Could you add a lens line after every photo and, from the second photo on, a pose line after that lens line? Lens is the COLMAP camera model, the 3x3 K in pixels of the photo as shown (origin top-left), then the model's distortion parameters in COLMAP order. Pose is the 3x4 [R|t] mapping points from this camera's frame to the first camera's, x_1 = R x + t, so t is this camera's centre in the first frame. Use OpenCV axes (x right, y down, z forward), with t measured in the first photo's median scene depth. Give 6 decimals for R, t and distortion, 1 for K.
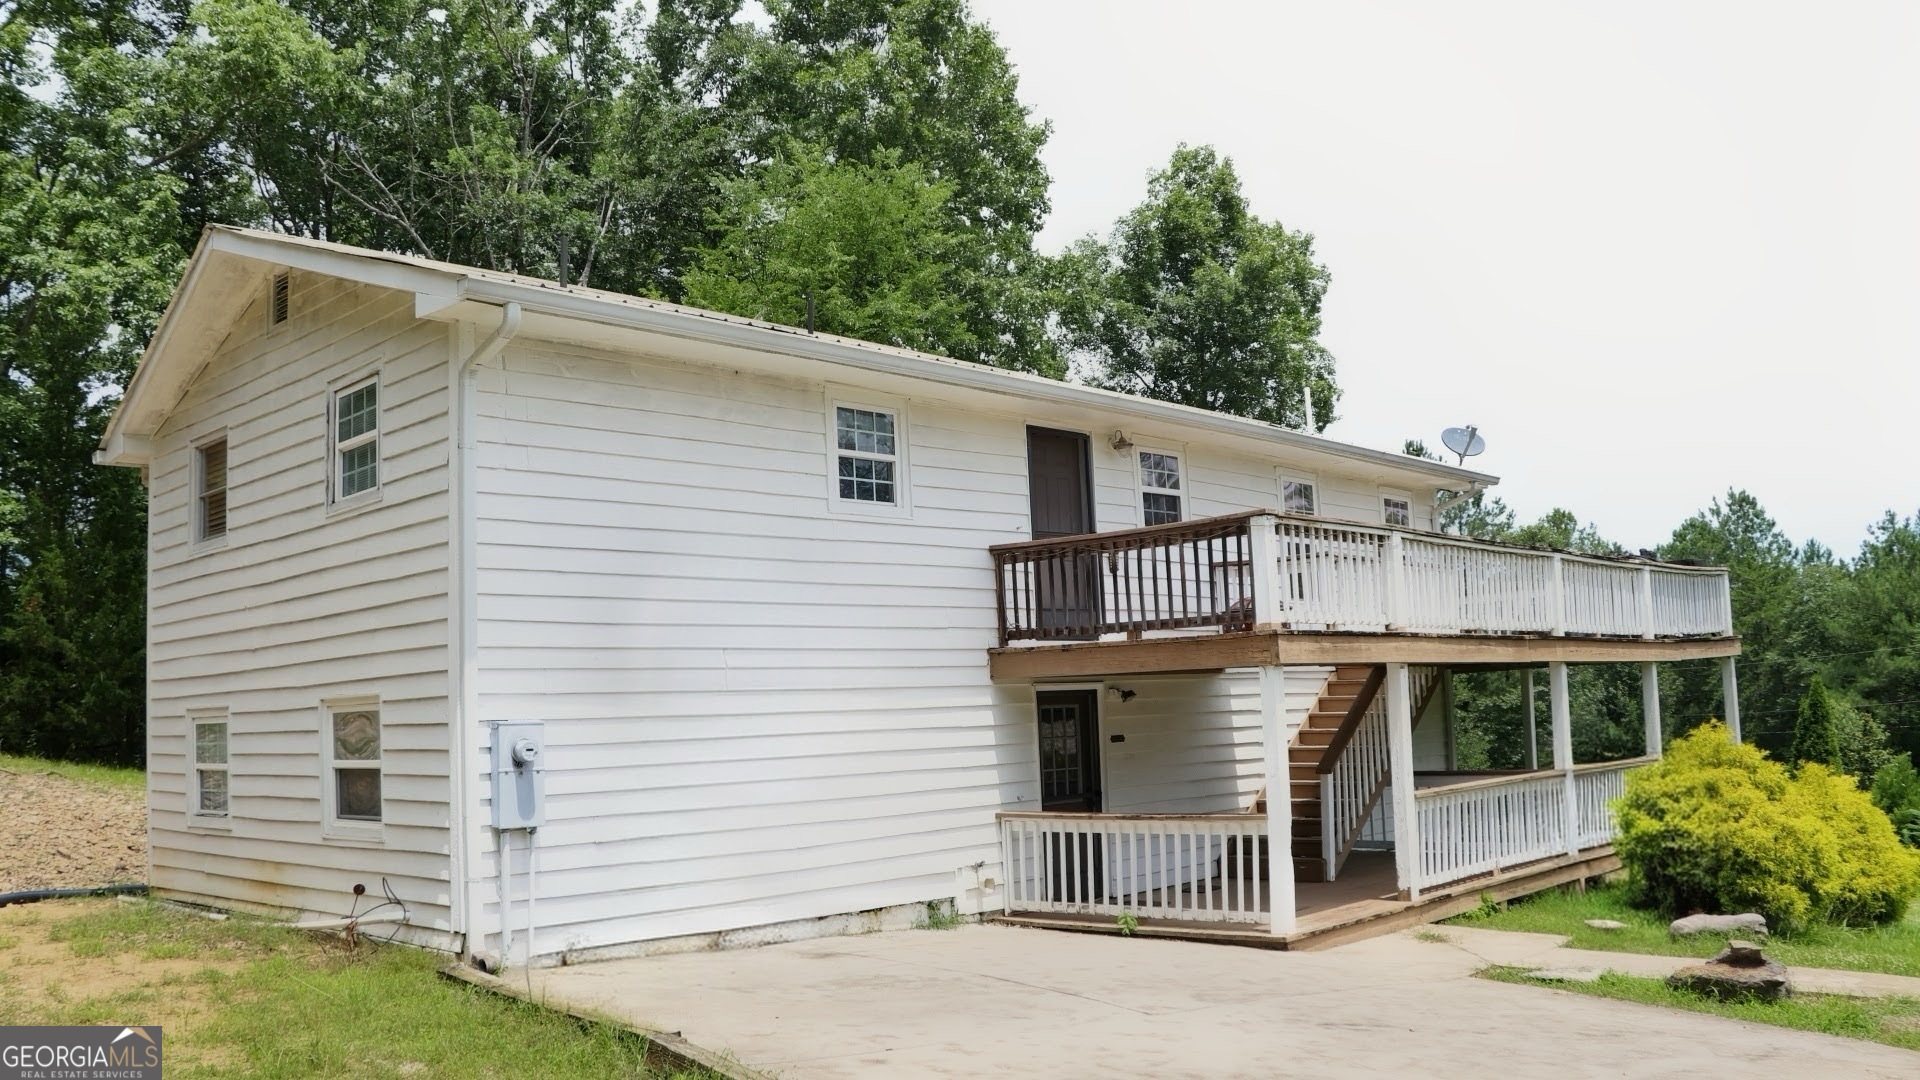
lens RADIAL K [[1583.2, 0, 951.1], [0, 1583.2, 571.5], [0, 0, 1]] dist [-0.189128, 0.172651]
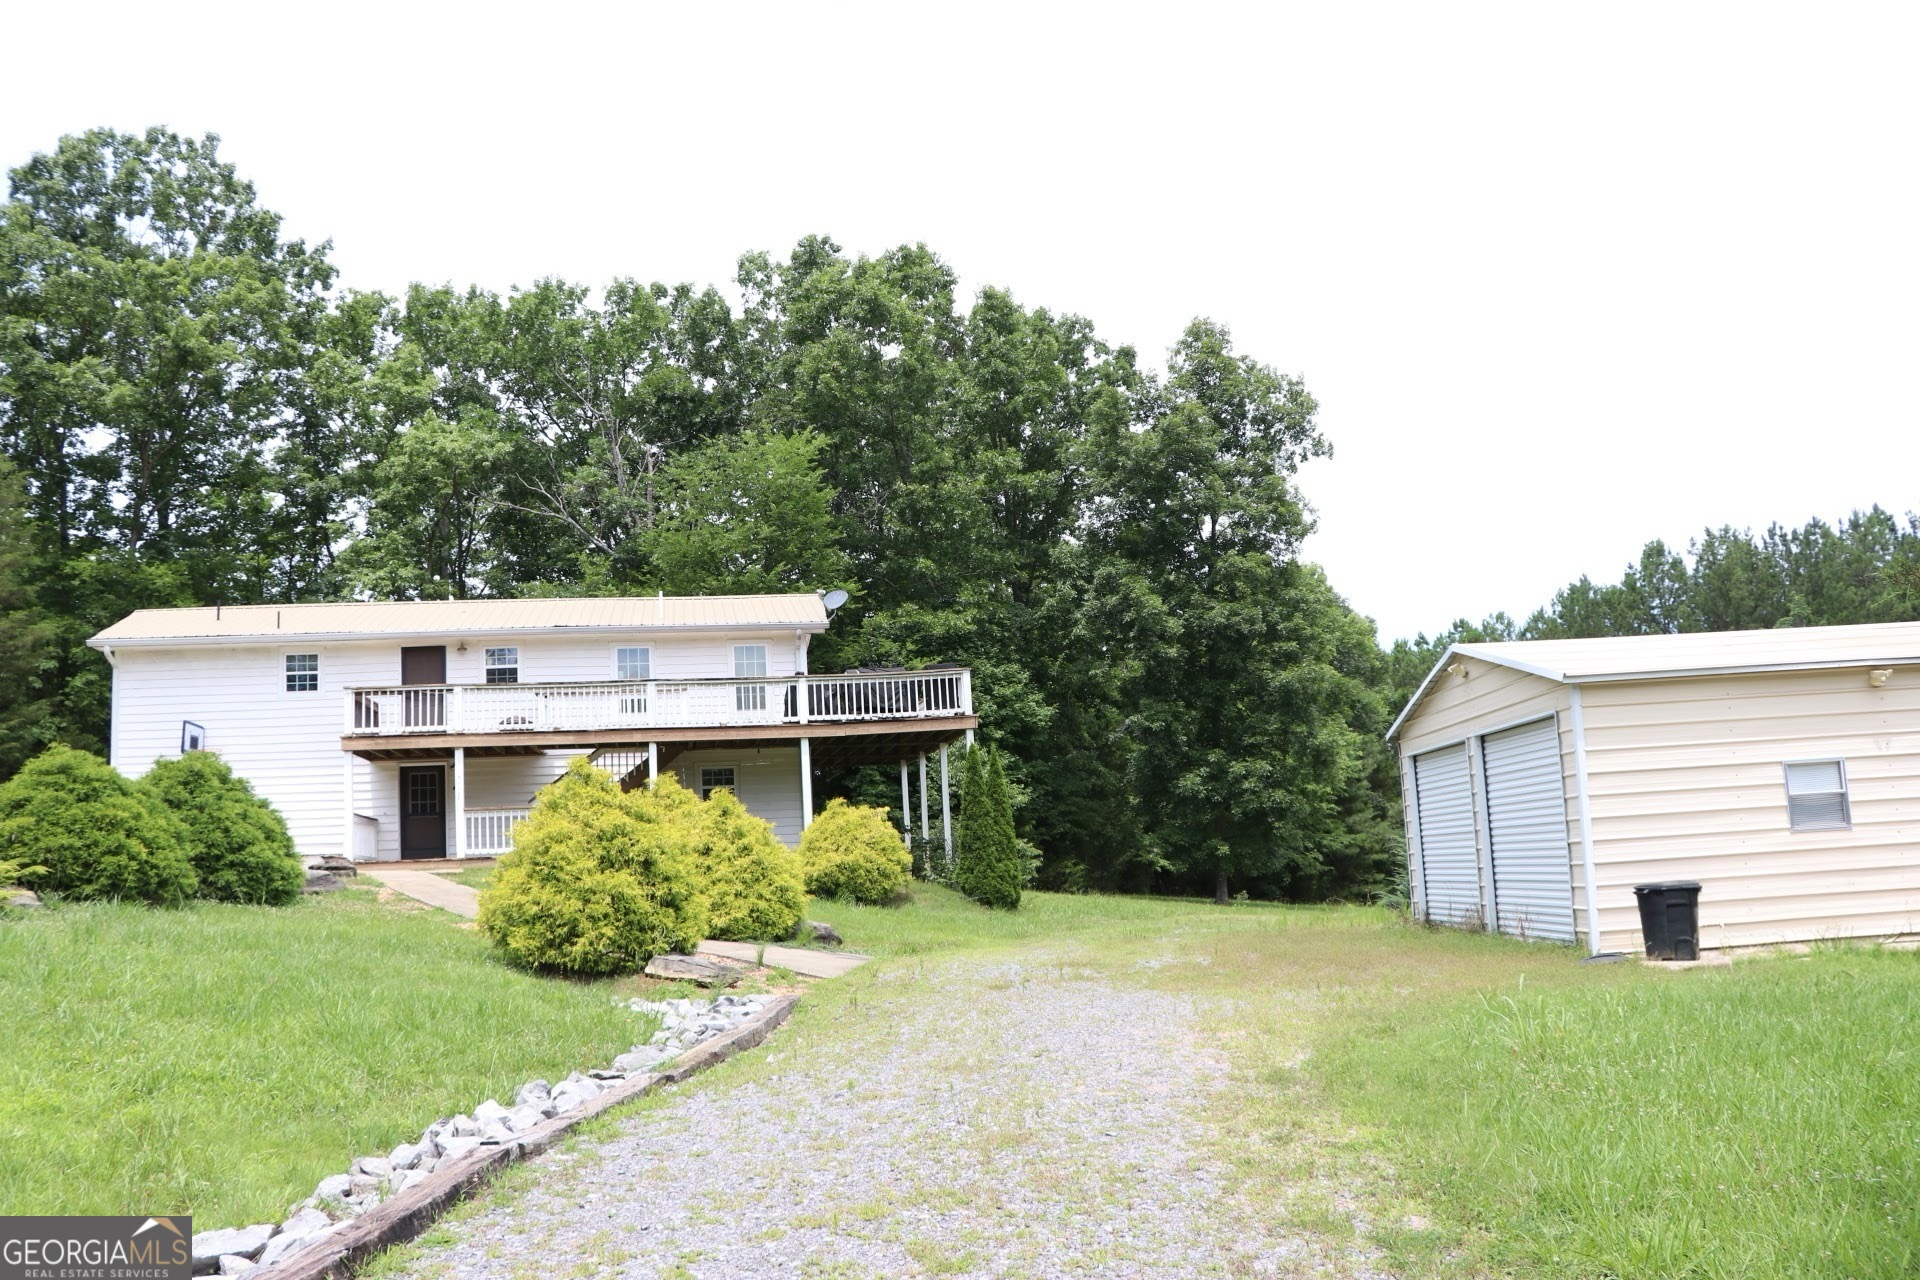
lens RADIAL K [[1582.0, 0, 951.2], [0, 1582.0, 654.2], [0, 0, 1]] dist [-0.188592, 0.165972]
pose [[0.797156, -0.084725, -0.597800, 1.947372], [0.073652, 0.996357, -0.042998, 0.067237], [0.599265, -0.009753, 0.800492, -0.278215]]
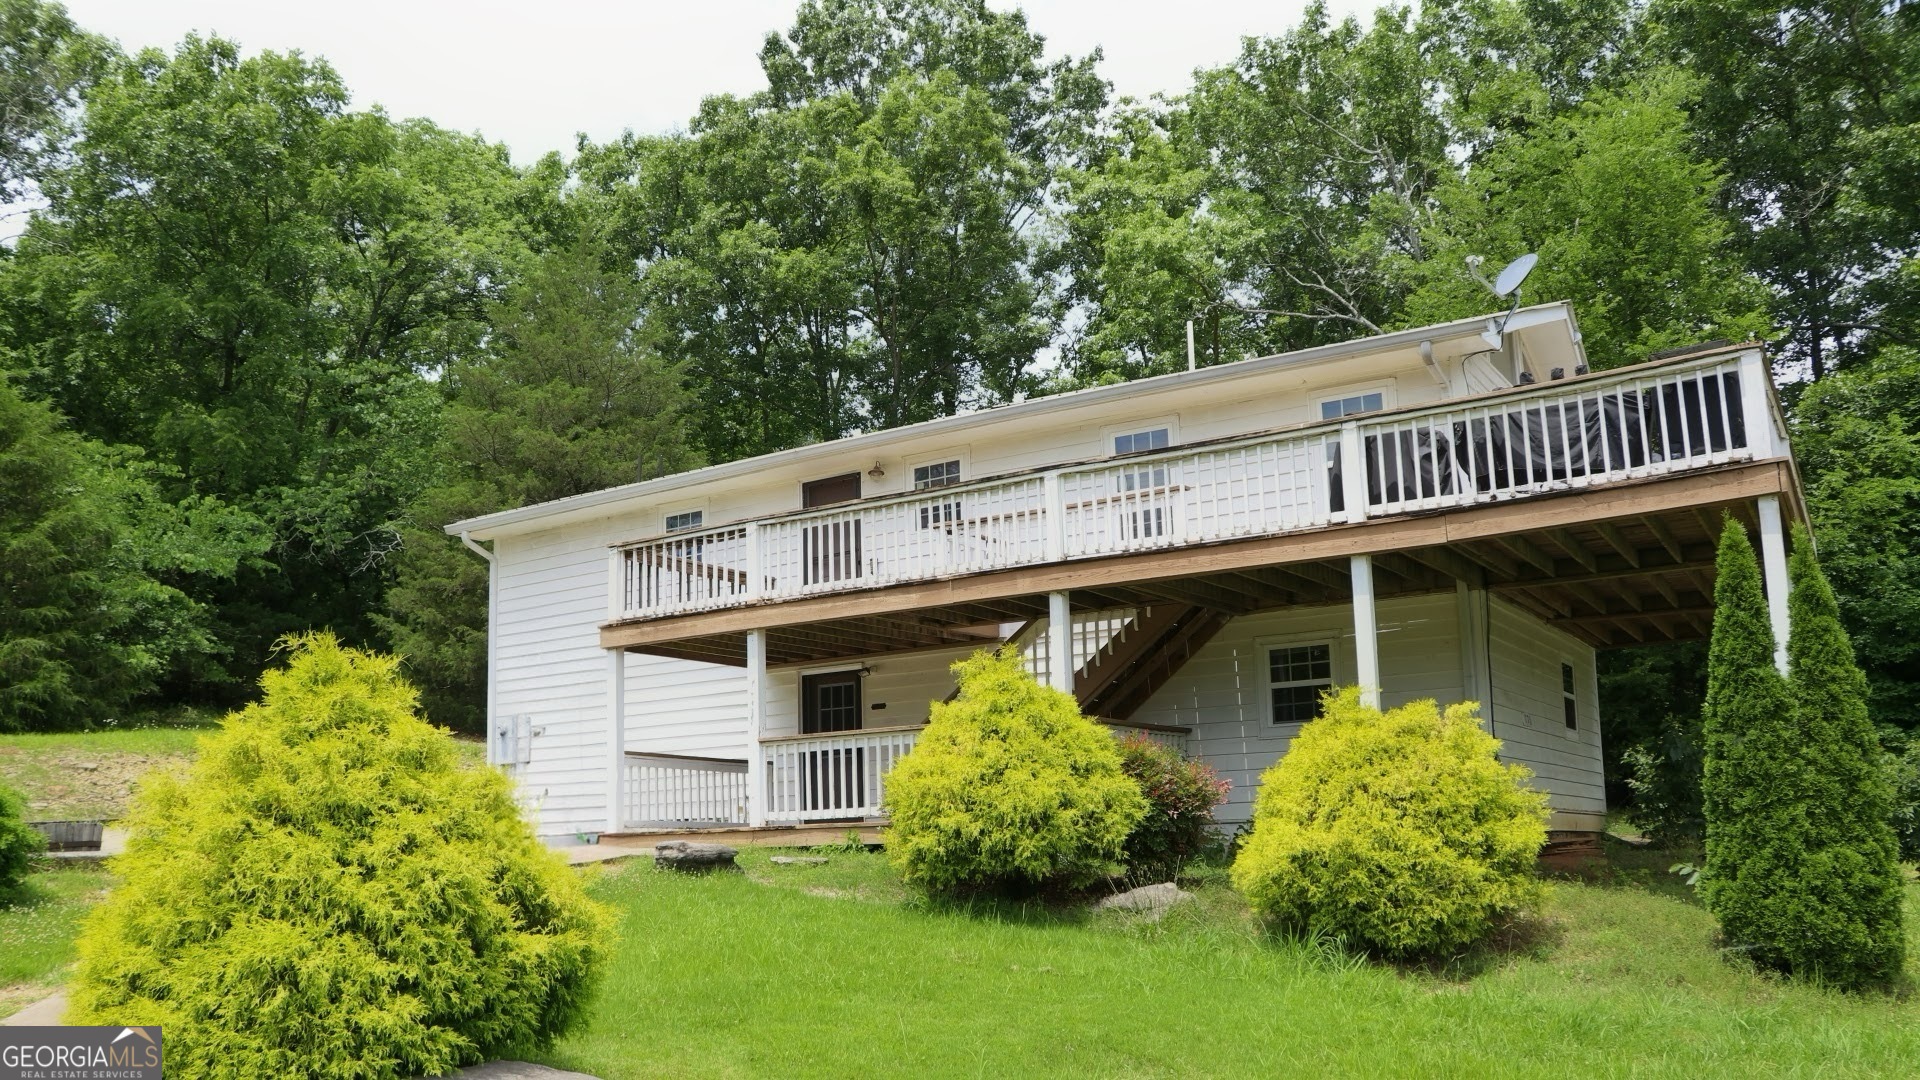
lens RADIAL K [[1587.0, 0, 951.7], [0, 1587.0, 611.8], [0, 0, 1]] dist [-0.176290, 0.150120]
pose [[0.187561, -0.120834, -0.974792, 1.387541], [0.104783, 0.989203, -0.102459, 0.171306], [0.976648, -0.082925, 0.198197, 0.836275]]
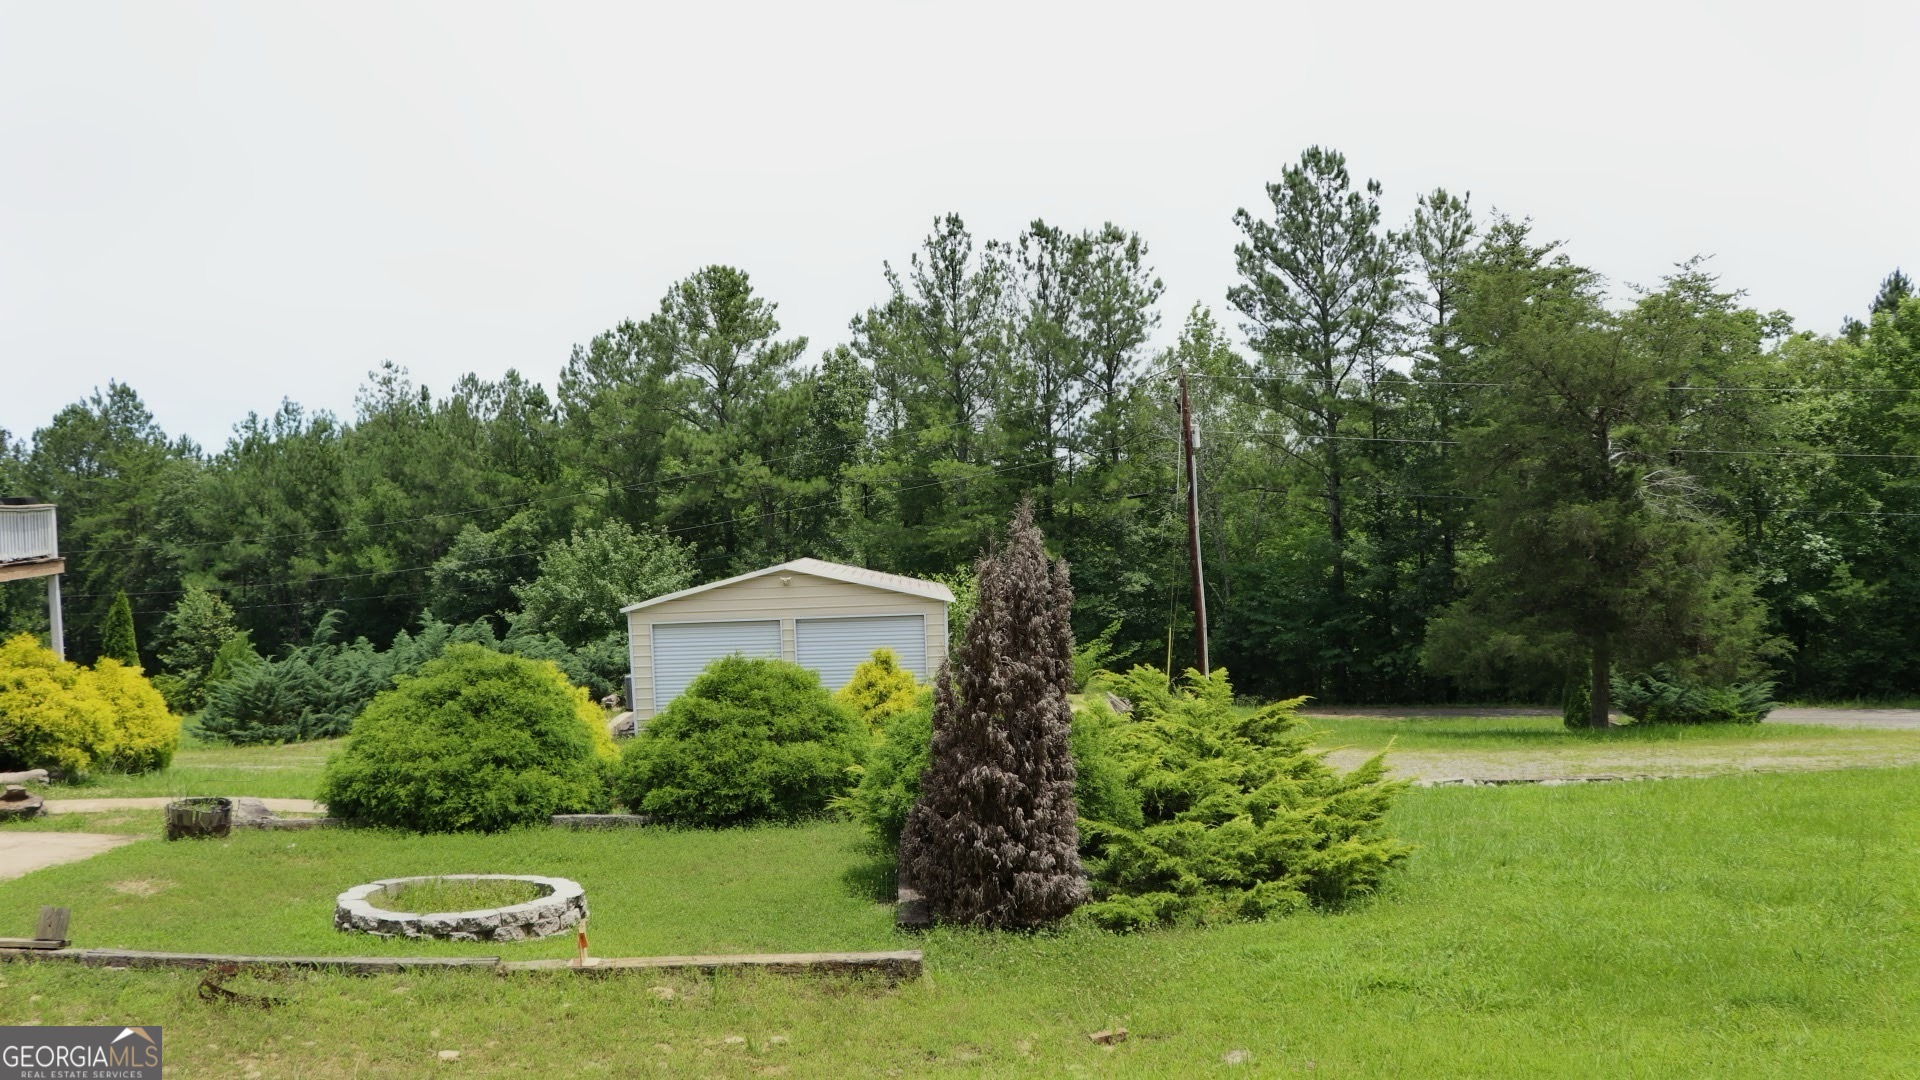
lens RADIAL K [[1587.0, 0, 951.7], [0, 1587.0, 611.8], [0, 0, 1]] dist [-0.176290, 0.150120]
pose [[0.567782, -0.025297, 0.822790, -0.151737], [-0.067633, 0.994715, 0.077254, -0.086330], [-0.820396, -0.099512, 0.563070, -0.466667]]
